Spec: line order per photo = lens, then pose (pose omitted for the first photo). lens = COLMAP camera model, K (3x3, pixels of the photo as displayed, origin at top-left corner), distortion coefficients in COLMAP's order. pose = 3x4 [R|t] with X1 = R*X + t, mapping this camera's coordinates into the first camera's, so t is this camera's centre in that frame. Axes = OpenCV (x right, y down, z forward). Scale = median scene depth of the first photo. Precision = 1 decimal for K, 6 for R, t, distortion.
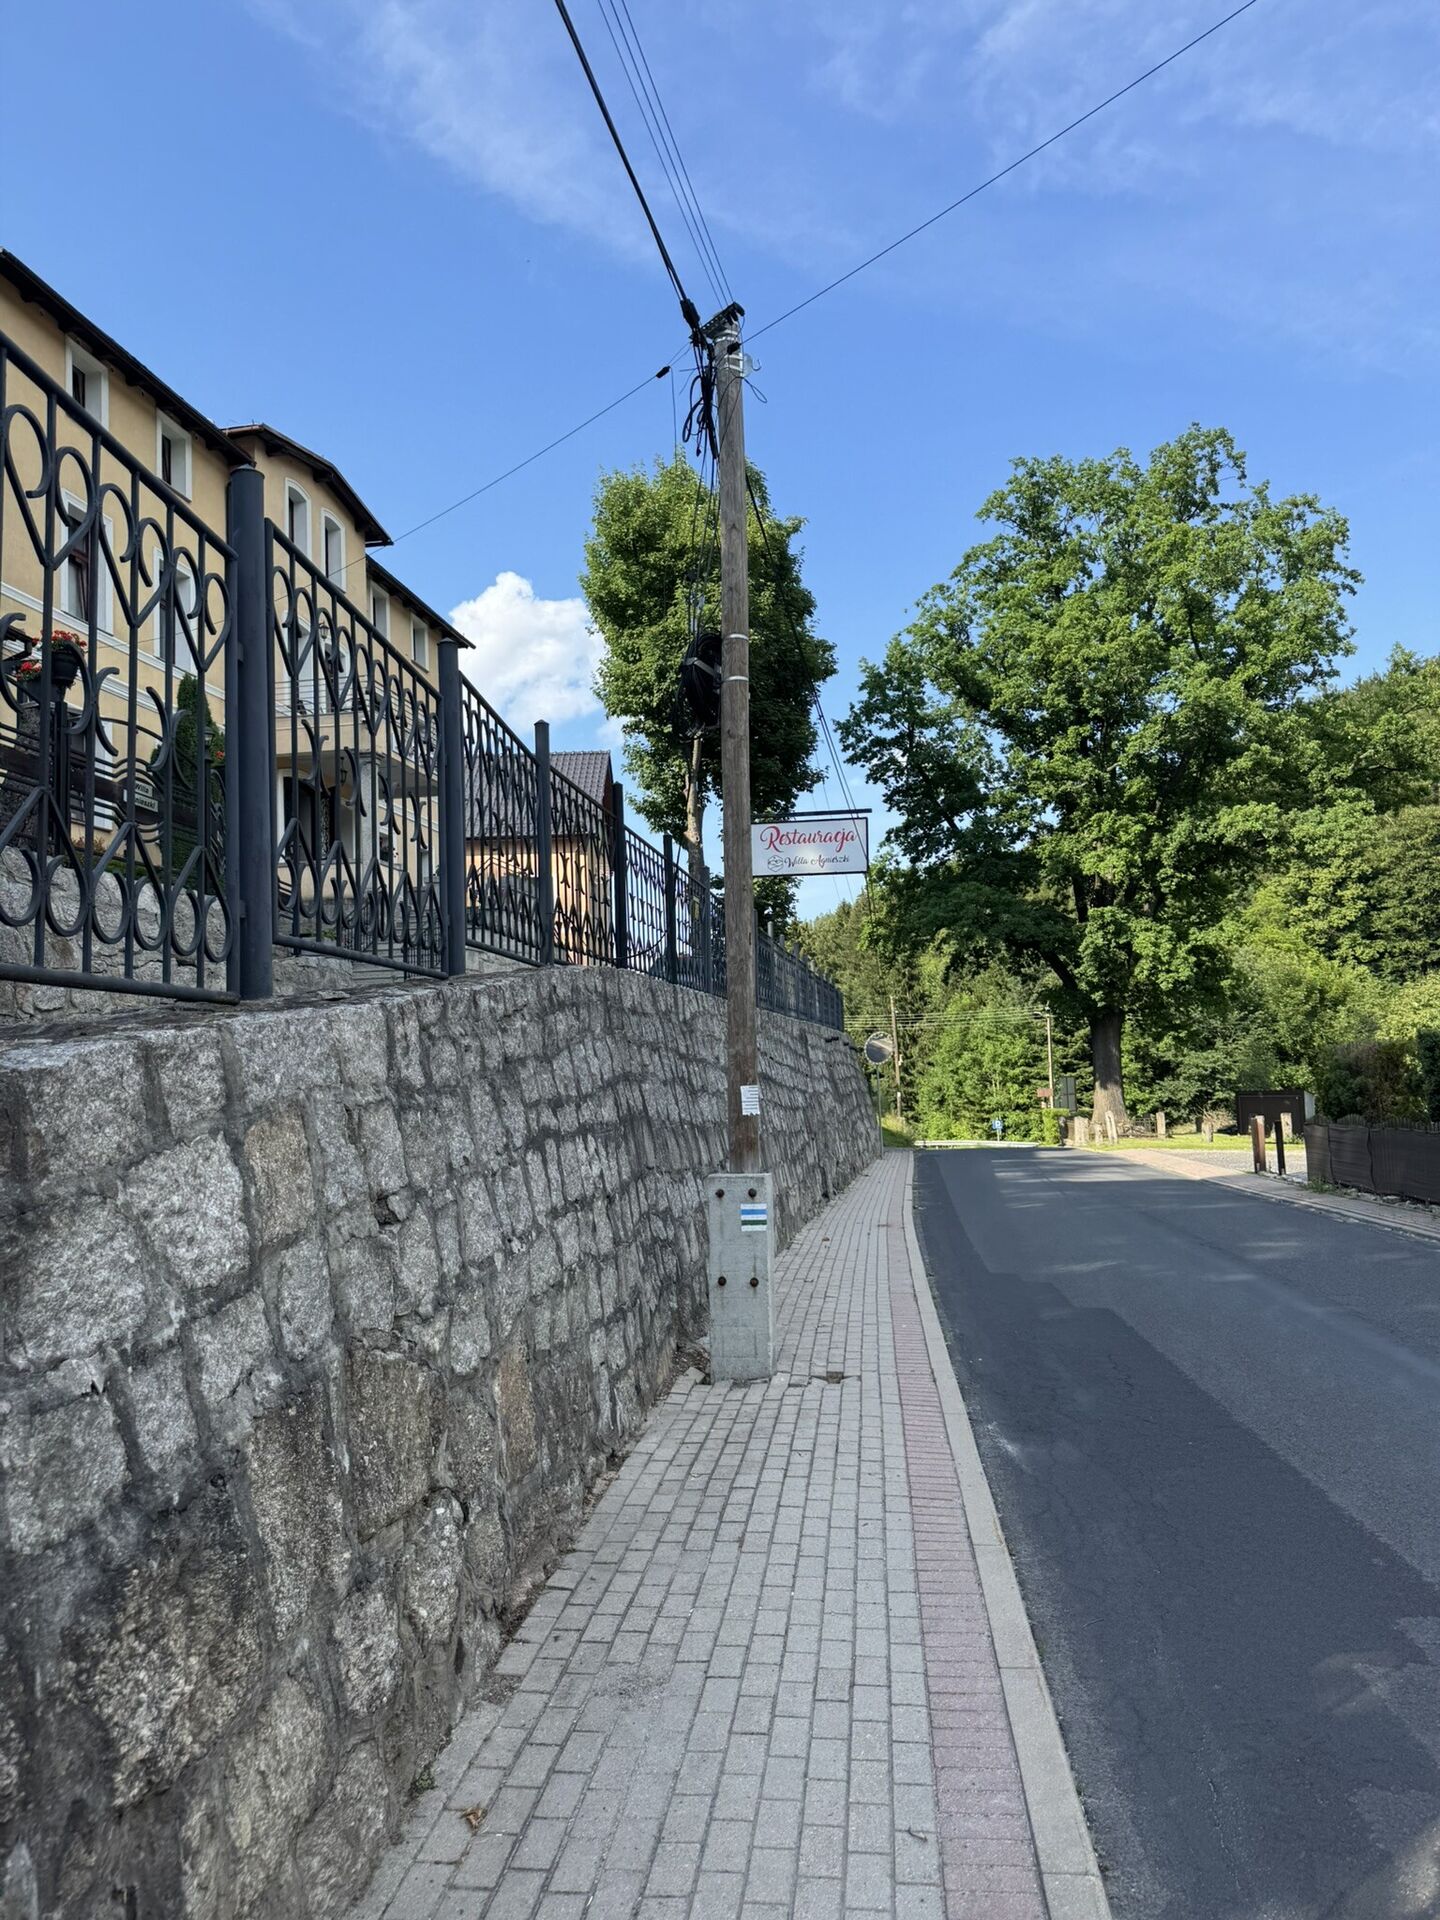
lens RADIAL K [[1332.3, 0, 720.0], [0, 1332.3, 960.0], [0, 0, 1]] dist [-0.000410, 0.000778]
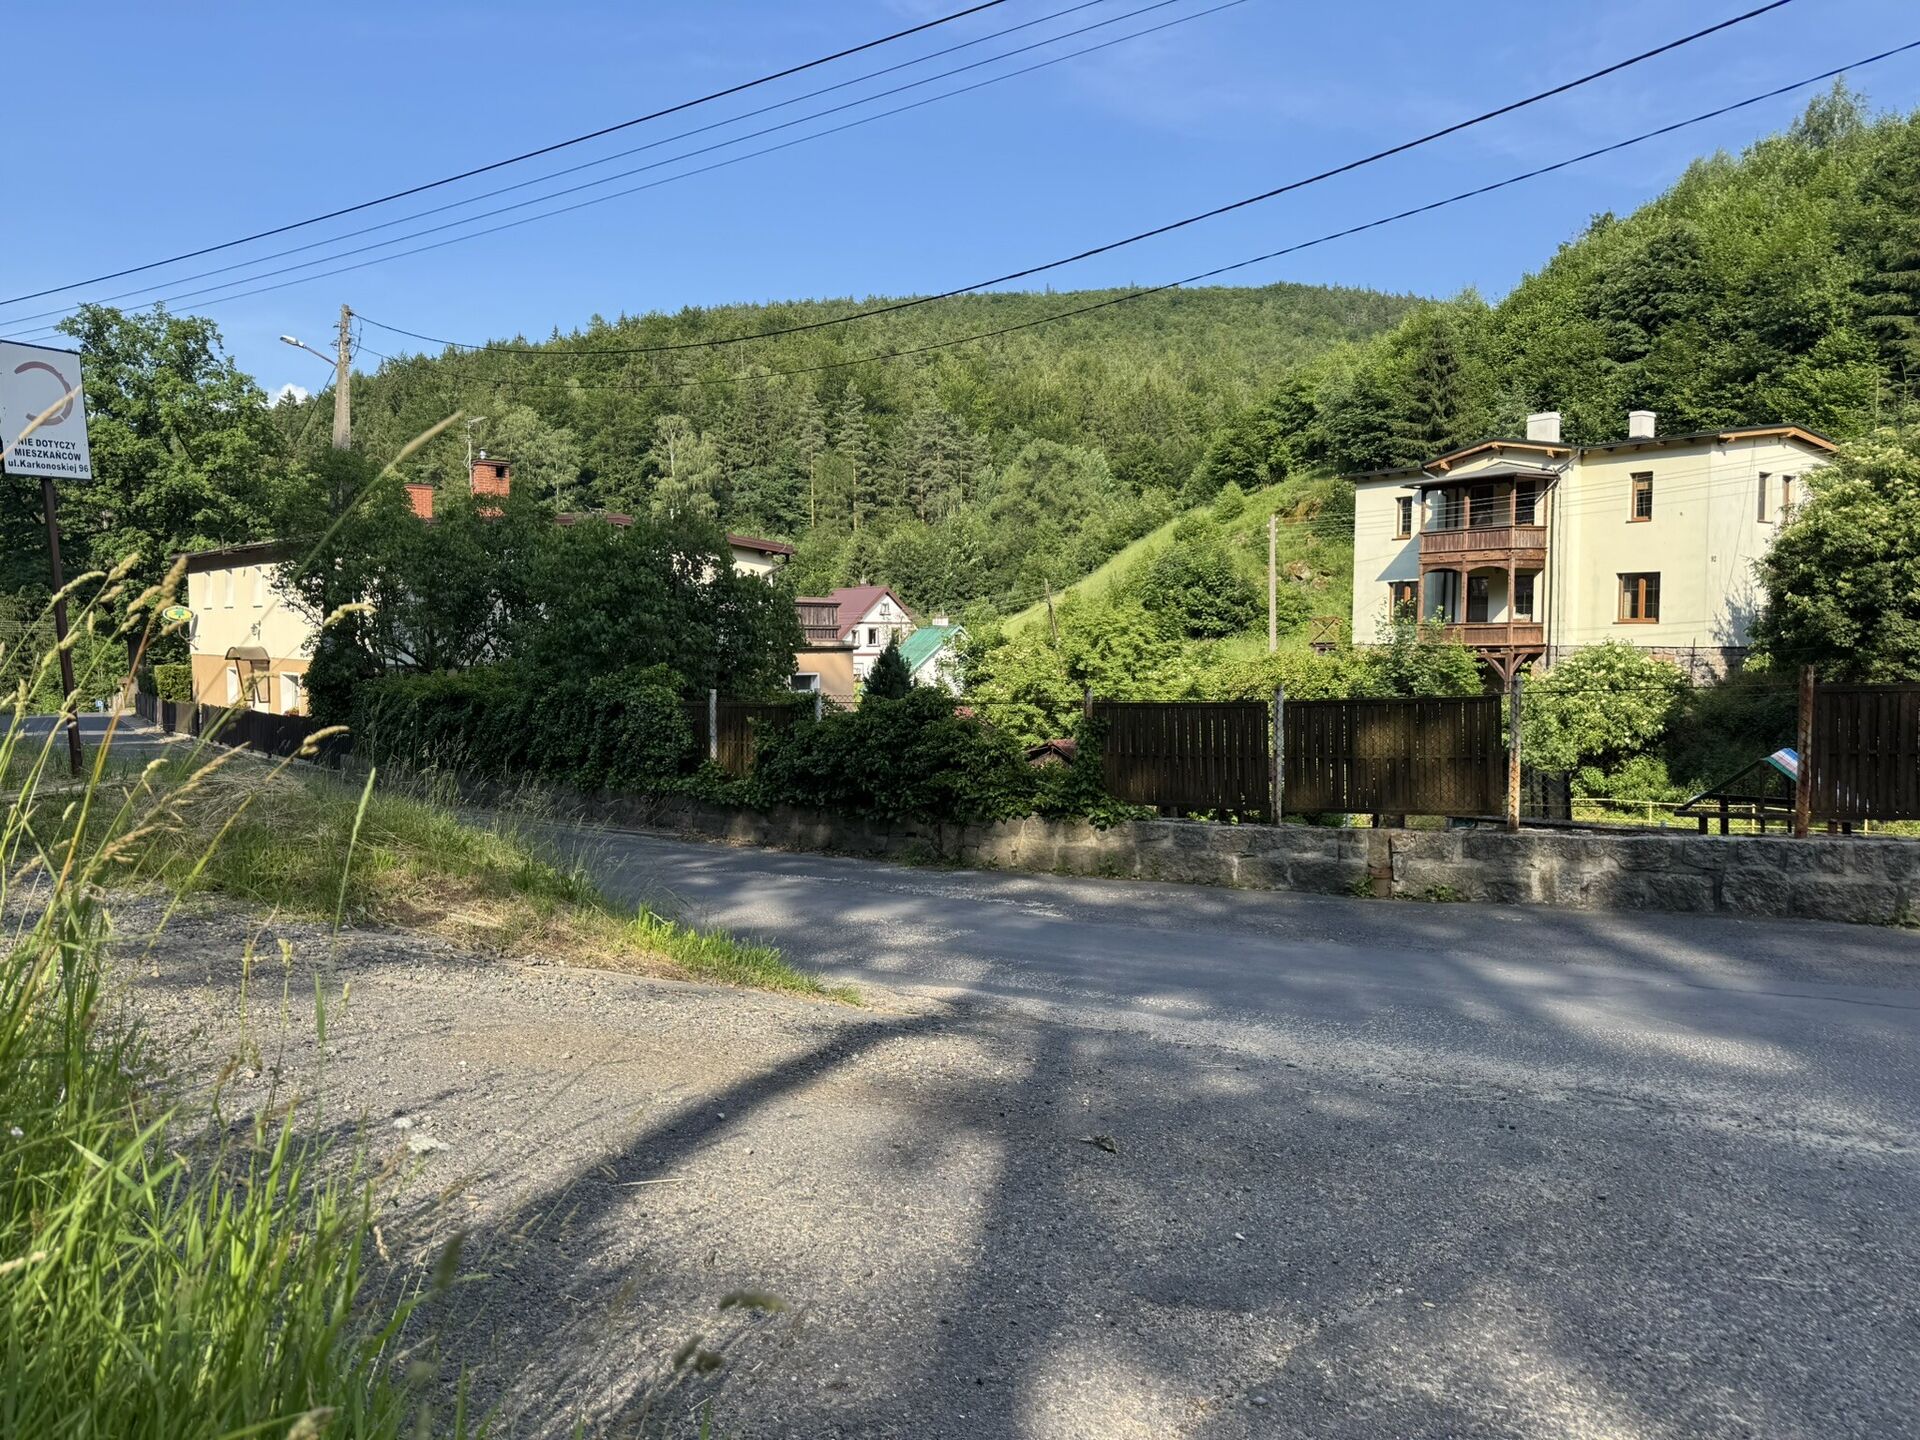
lens RADIAL K [[1332.3, 0, 880.3], [0, 1332.3, 714.9], [0, 0, 1]] dist [-0.000410, 0.000778]
pose [[0.771604, -0.001695, 0.636101, -0.066667], [-0.077619, 0.992273, 0.096797, -0.104151], [-0.631350, -0.124062, 0.765510, -0.961452]]
